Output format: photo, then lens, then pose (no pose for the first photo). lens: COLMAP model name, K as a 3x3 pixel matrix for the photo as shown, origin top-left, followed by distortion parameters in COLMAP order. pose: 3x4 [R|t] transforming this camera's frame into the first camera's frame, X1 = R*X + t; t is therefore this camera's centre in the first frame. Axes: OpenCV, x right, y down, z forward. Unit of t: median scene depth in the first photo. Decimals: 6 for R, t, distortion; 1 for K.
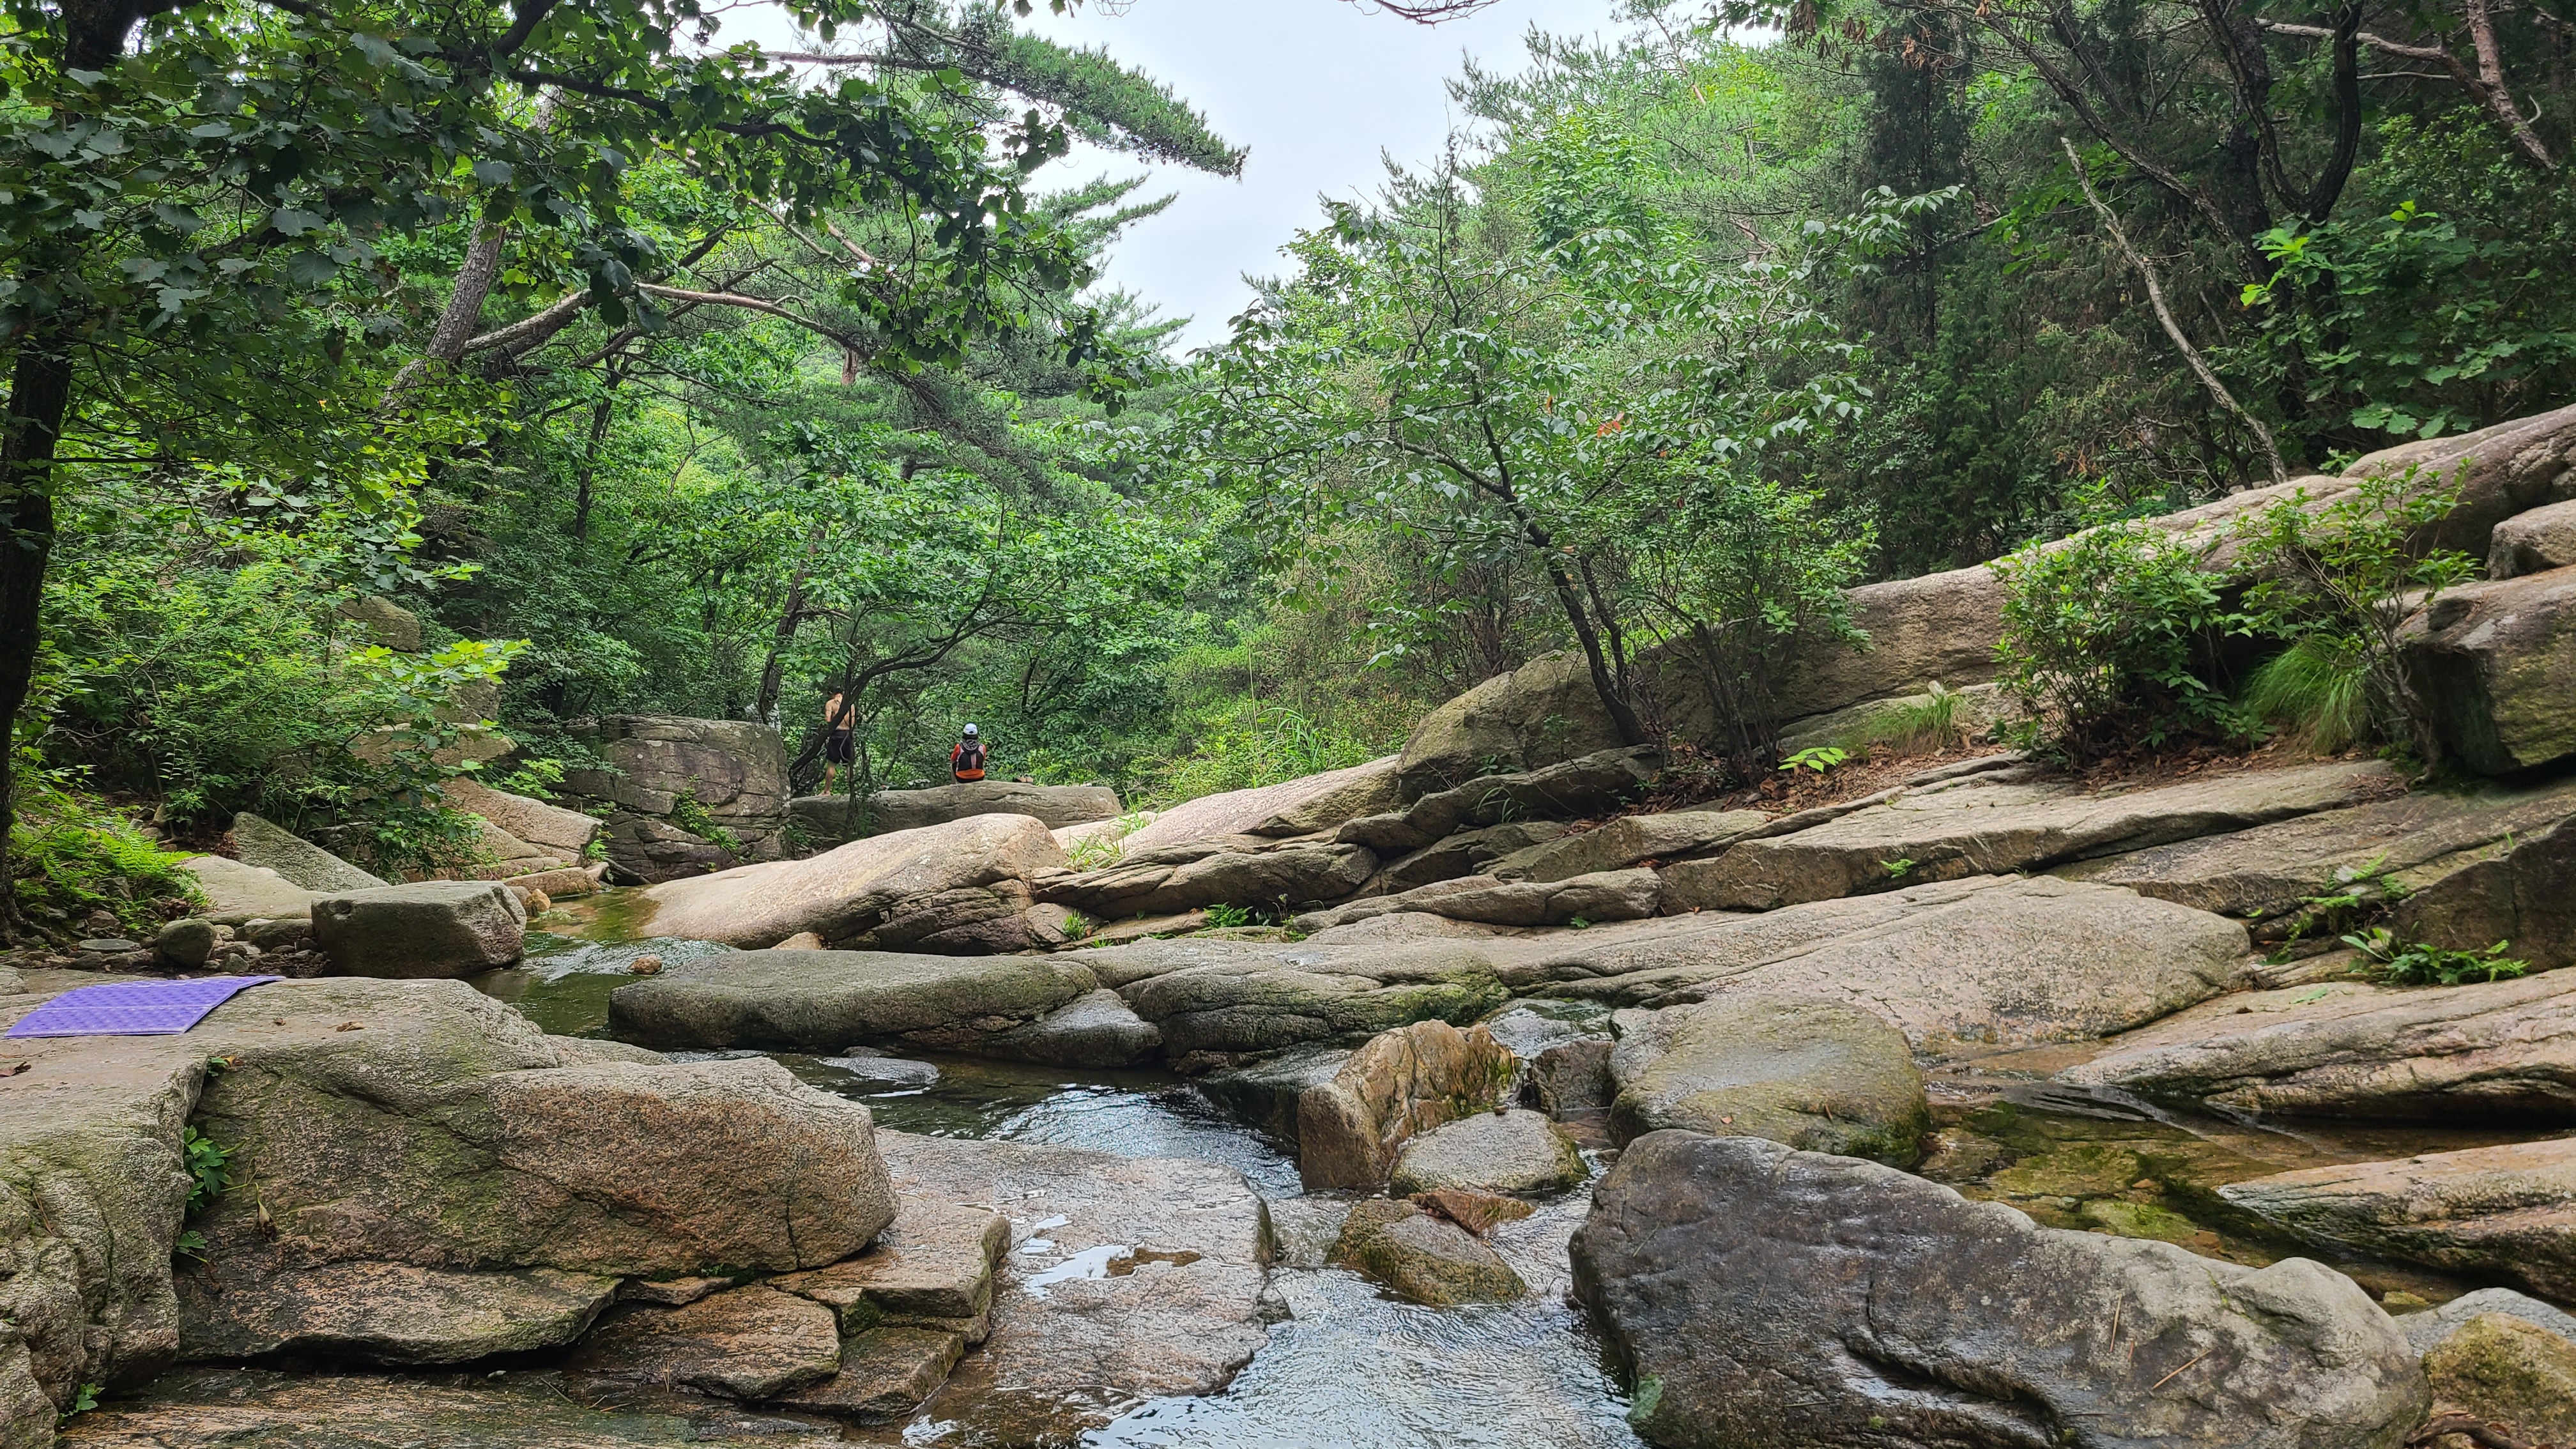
lens RADIAL K [[2064.5, 0, 1299.7], [0, 2064.5, 694.0], [0, 0, 1]] dist [0.044991, -0.010650]
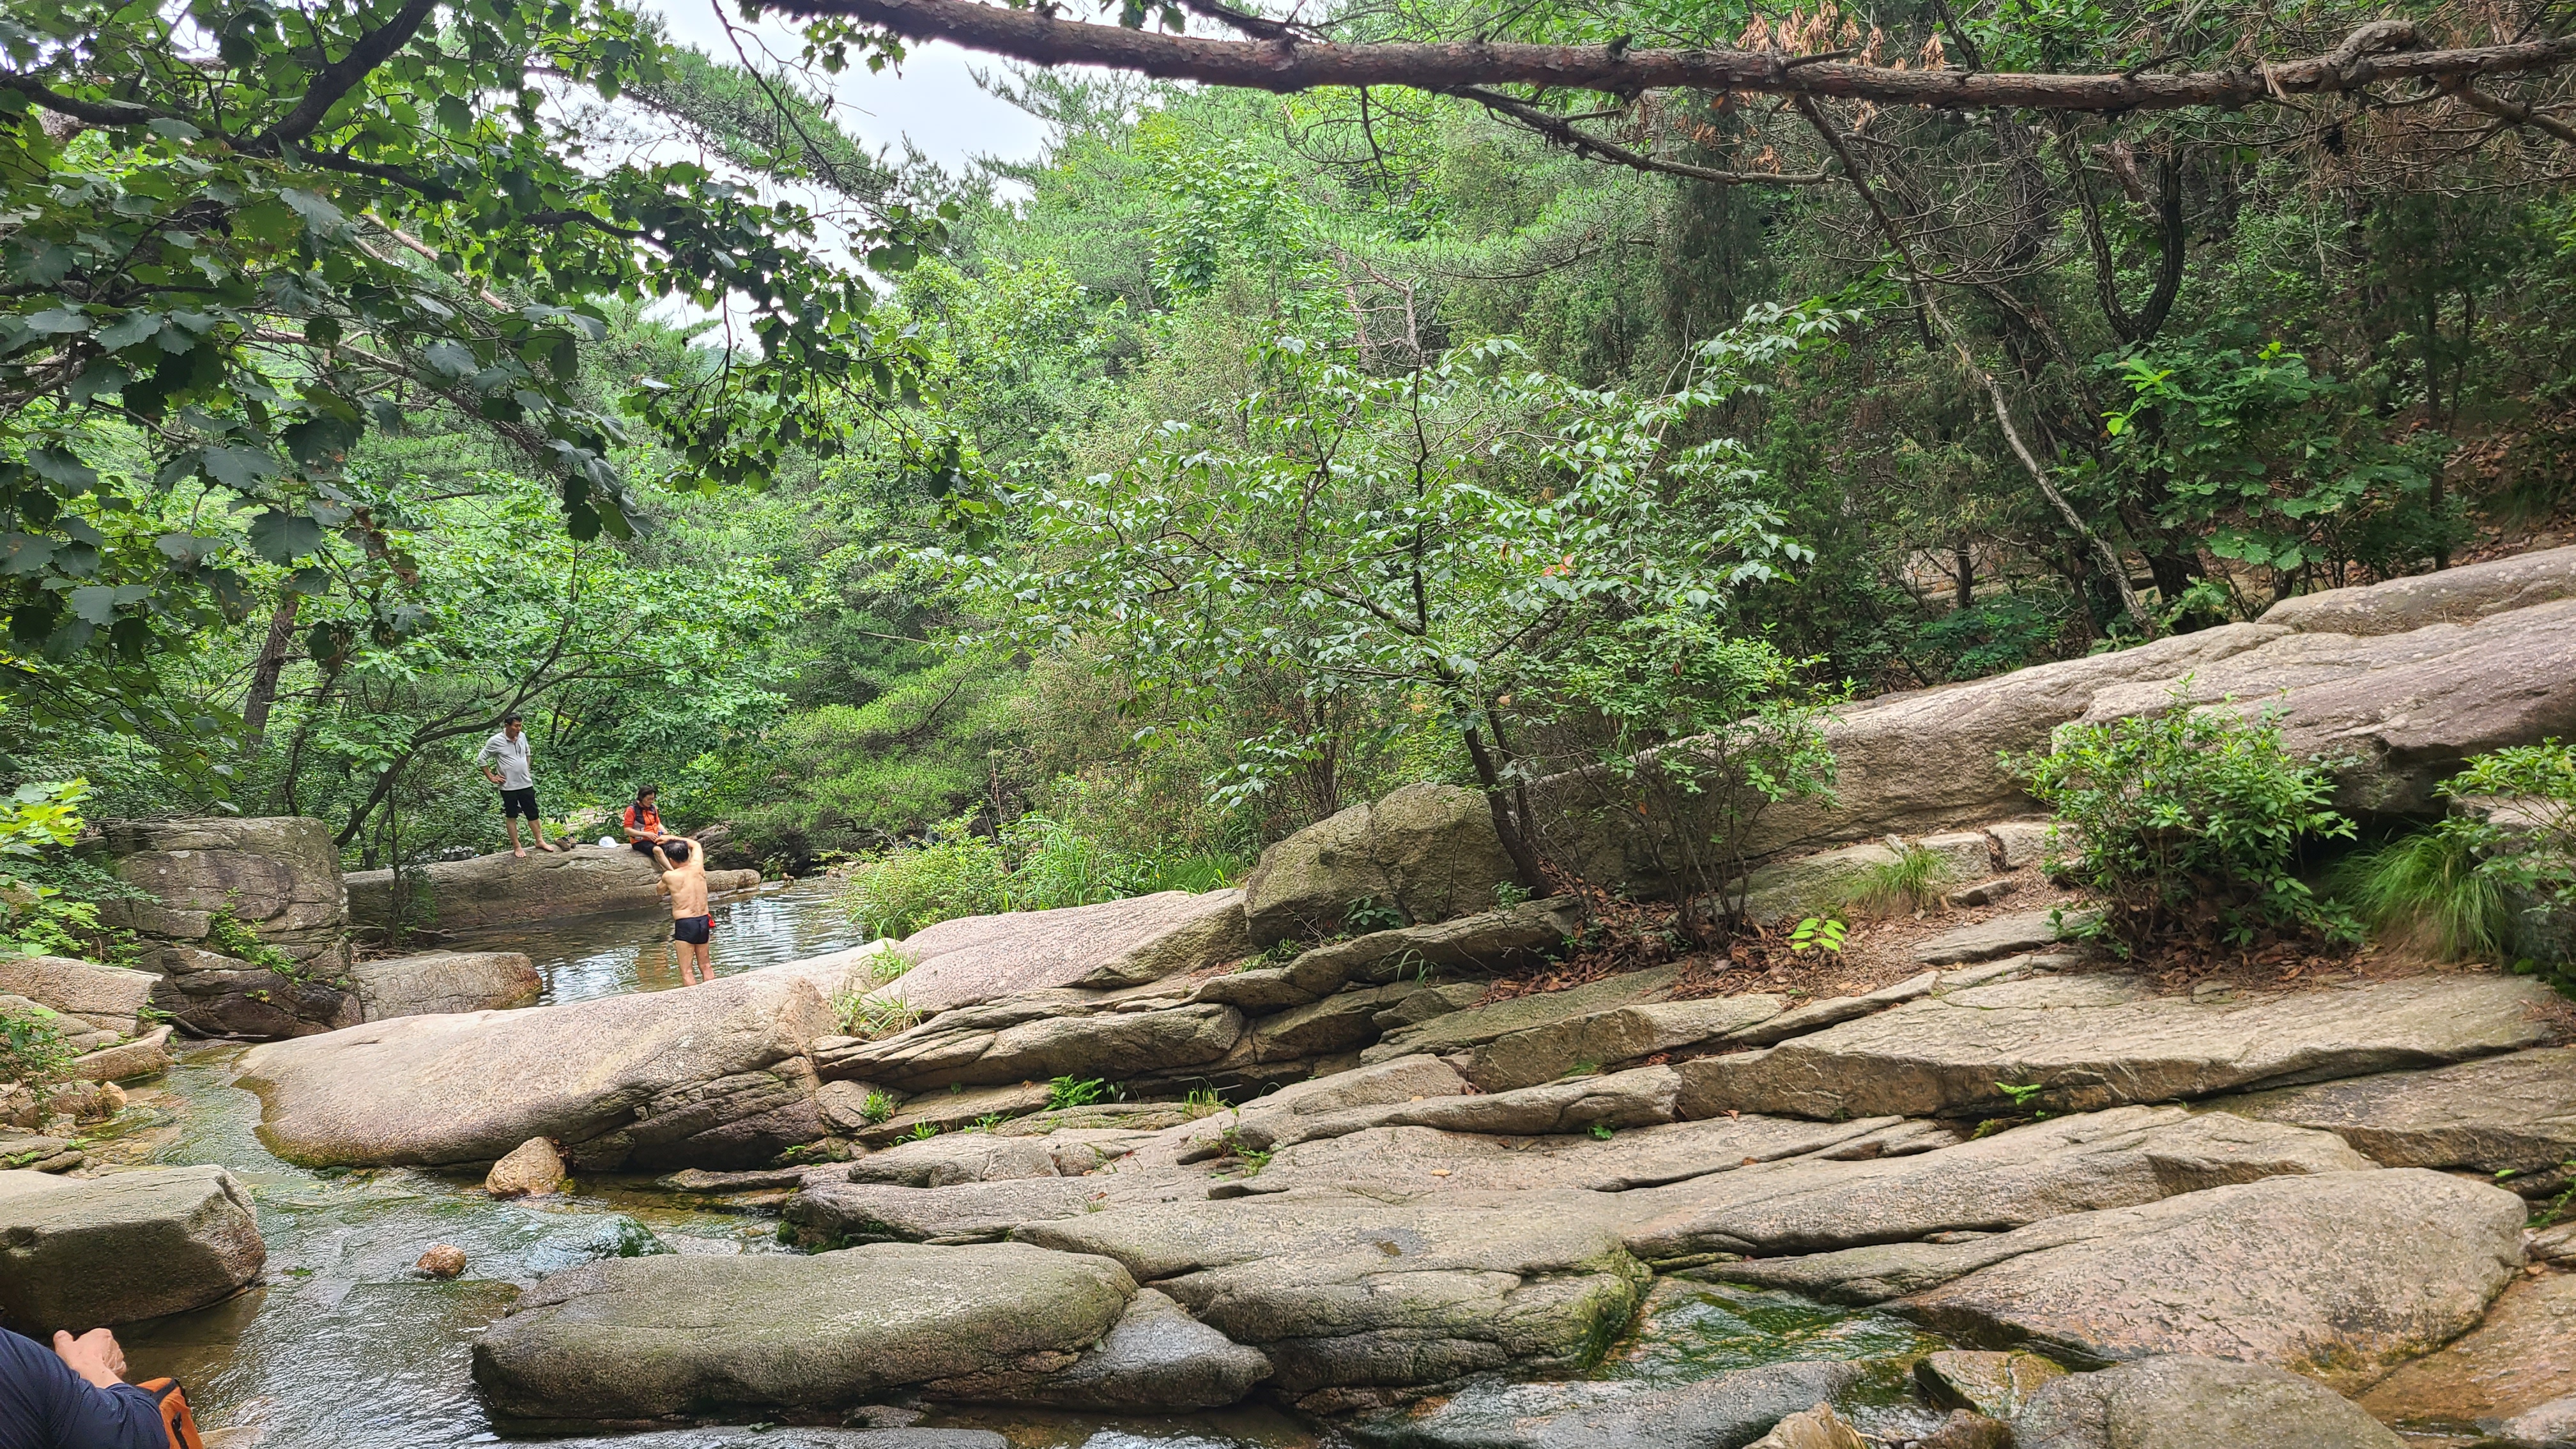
lens RADIAL K [[2019.5, 0, 1288.0], [0, 2019.5, 724.5], [0, 0, 1]] dist [0.041737, -0.000852]
pose [[0.958279, -0.040859, 0.282899, -0.206152], [0.028817, 0.998498, 0.046599, -0.097837], [-0.284378, -0.036503, 0.958017, 0.152446]]
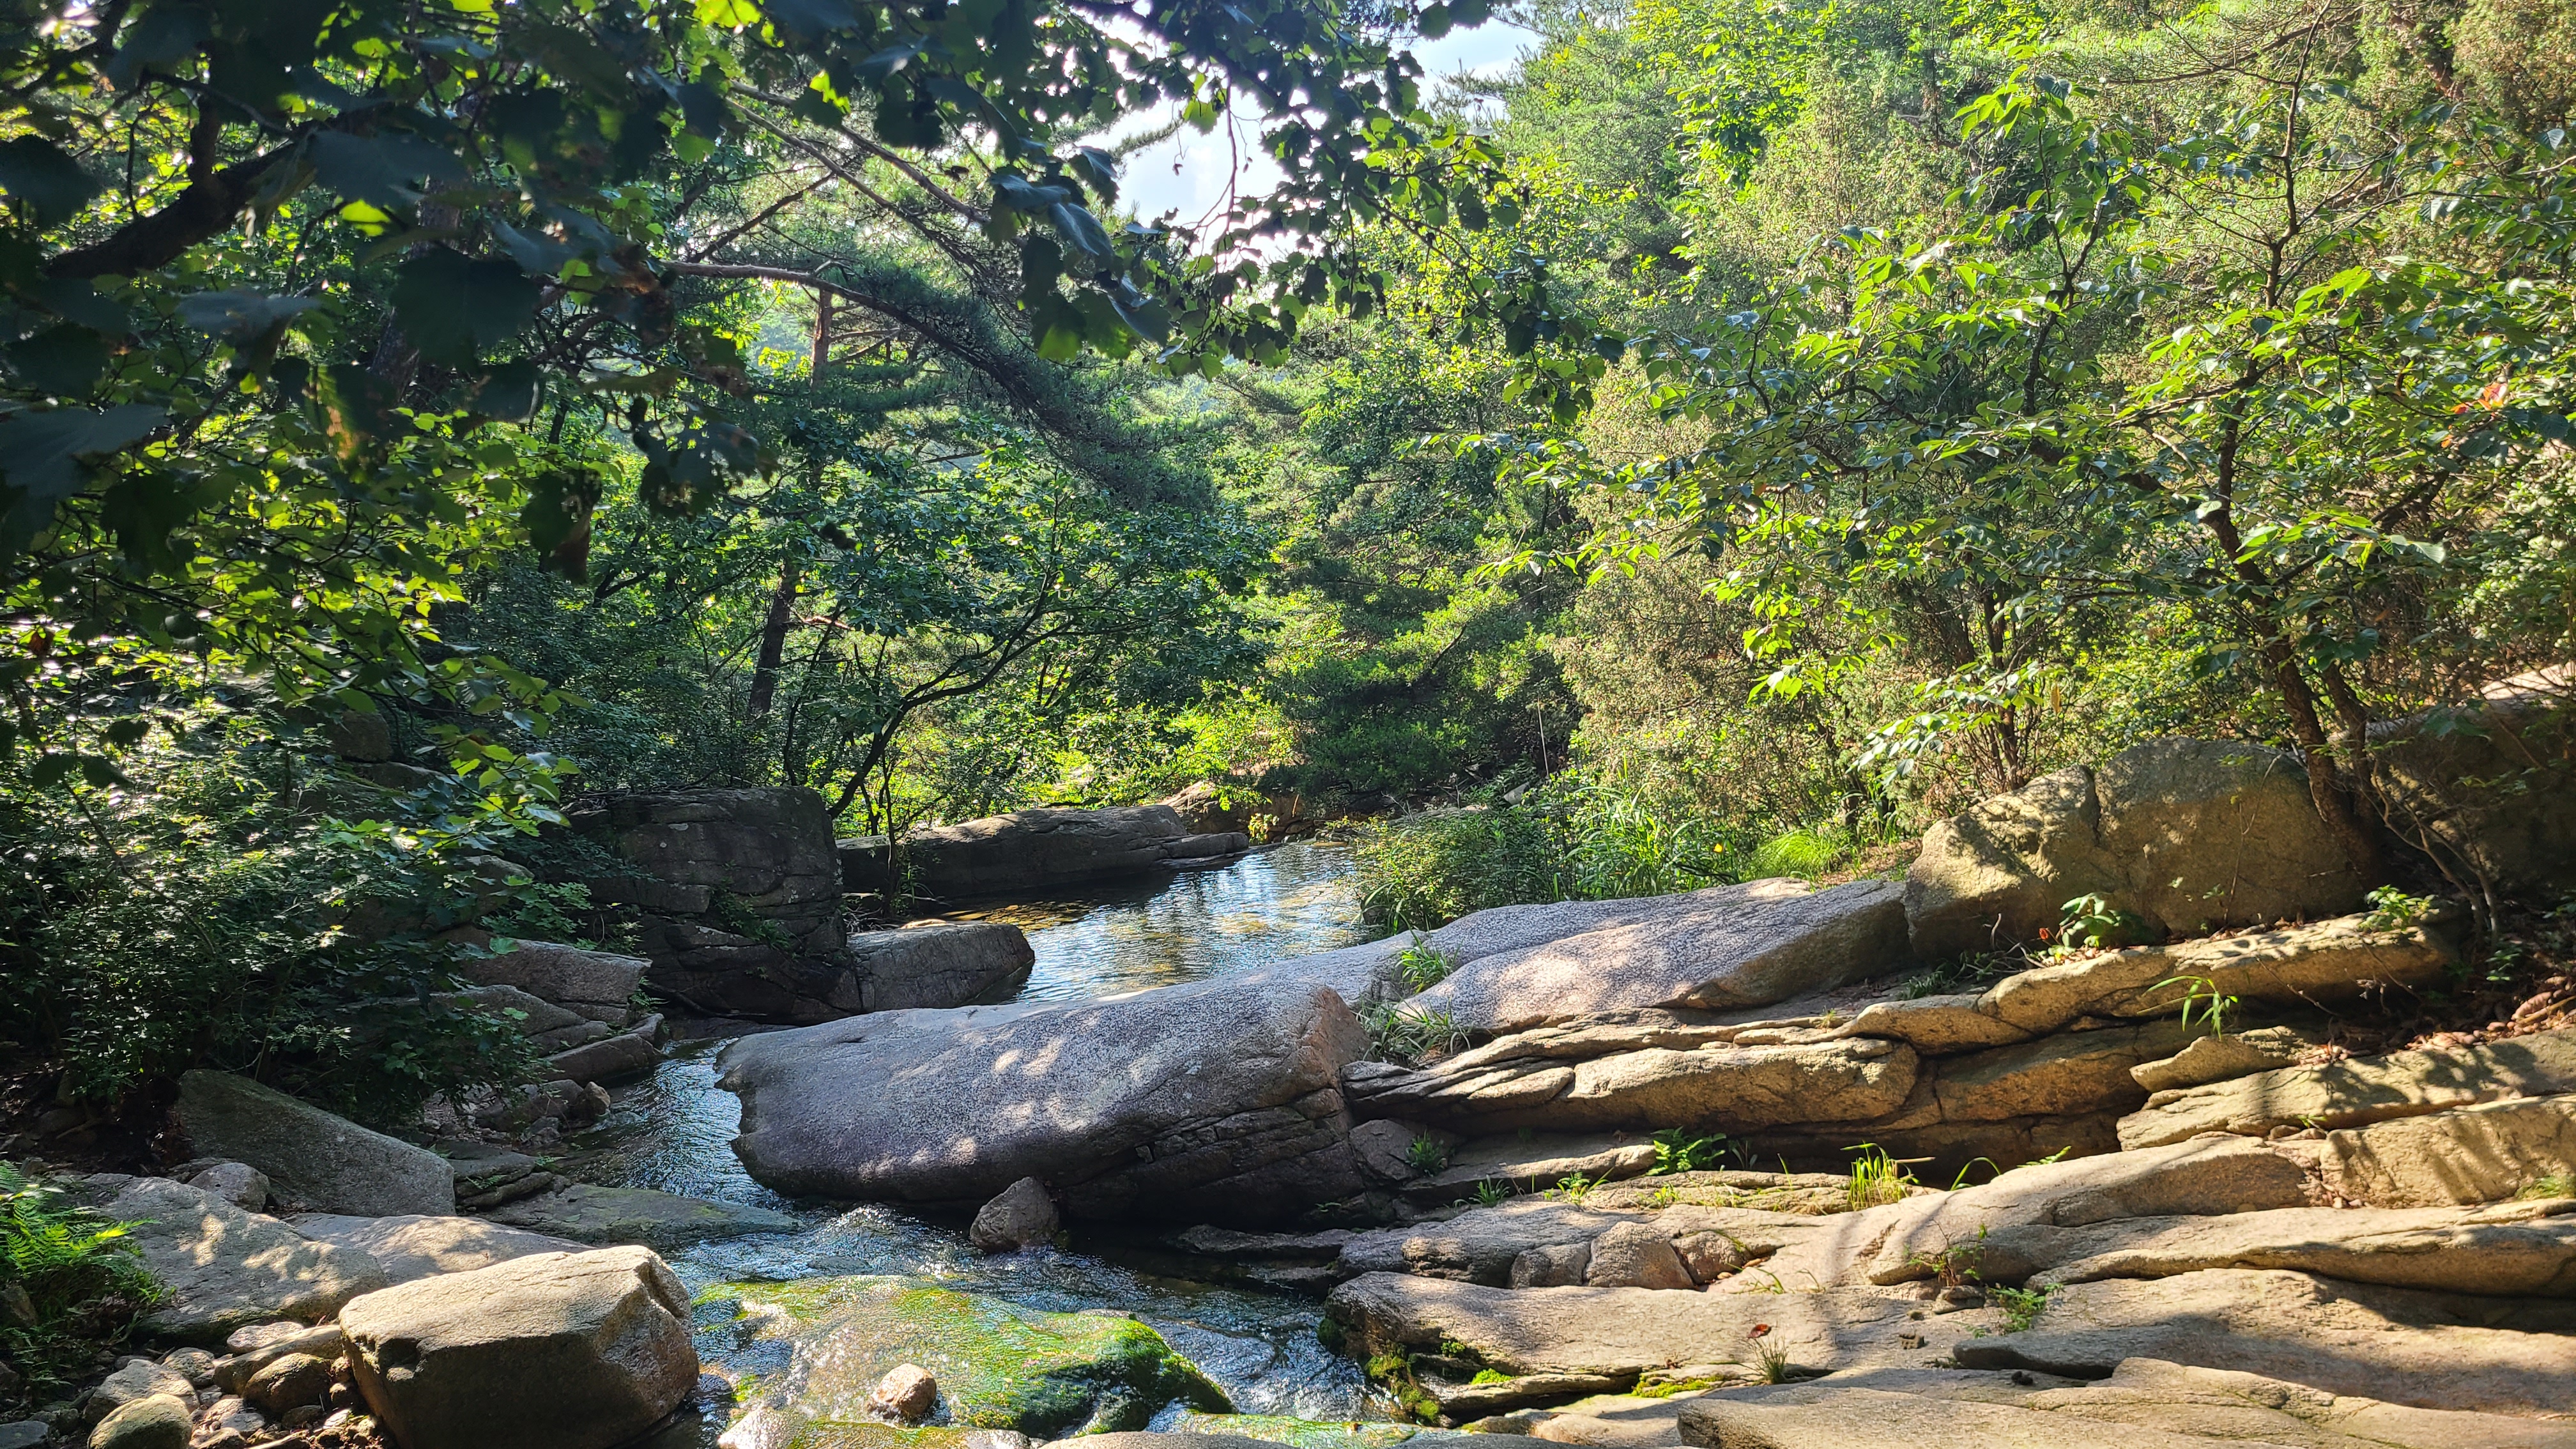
lens RADIAL K [[1952.0, 0, 1273.4], [0, 1952.0, 716.6], [0, 0, 1]] dist [0.048969, -0.036540]
pose [[0.996364, -0.064746, 0.055372, -0.216263], [0.061568, 0.996457, 0.057298, -0.087923], [-0.058885, -0.053681, 0.996820, 0.407059]]
